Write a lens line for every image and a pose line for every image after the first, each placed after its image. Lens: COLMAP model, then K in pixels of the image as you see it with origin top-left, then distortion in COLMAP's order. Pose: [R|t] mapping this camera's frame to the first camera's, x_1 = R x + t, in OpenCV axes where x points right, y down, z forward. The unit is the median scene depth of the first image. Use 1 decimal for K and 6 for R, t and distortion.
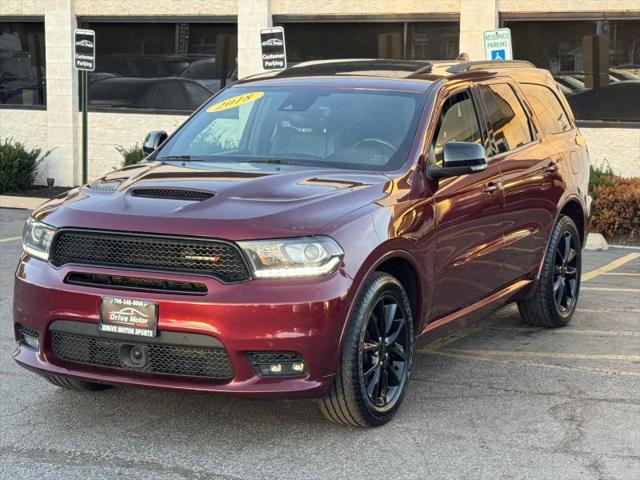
lens RADIAL K [[1481.4, 0, 320.1], [0, 1481.4, 241.9], [0, 0, 1]] dist [0.226976, 0.000000]
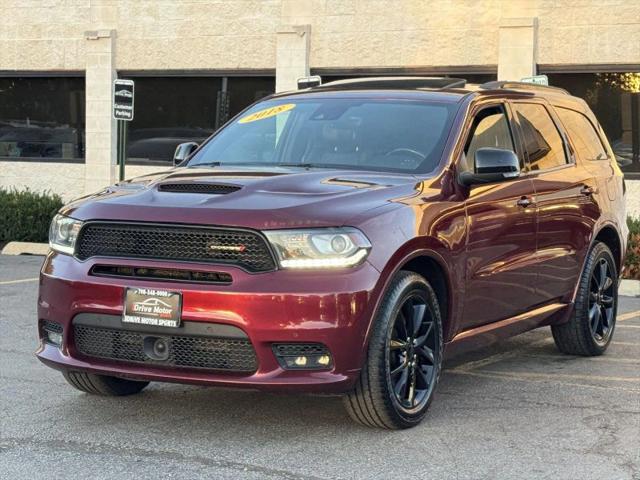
lens RADIAL K [[1481.4, 0, 321.5], [0, 1481.4, 236.9], [0, 0, 1]] dist [0.226976, 0.000000]
pose [[0.999574, 0.011644, -0.026773, 0.008828], [-0.013410, 0.997679, -0.066756, 0.065132], [0.025934, 0.067087, 0.997410, 0.016587]]
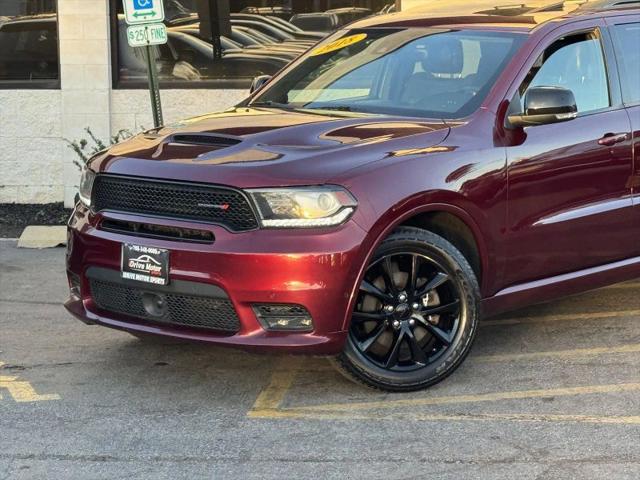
lens RADIAL K [[1889.3, 0, 320.0], [0, 1889.3, 243.8], [0, 0, 1]] dist [0.189438, 0.000000]
pose [[0.961711, 0.023633, -0.273046, 0.310011], [-0.020801, 0.999696, 0.013260, 0.017035], [0.273276, -0.007073, 0.961910, -0.164179]]
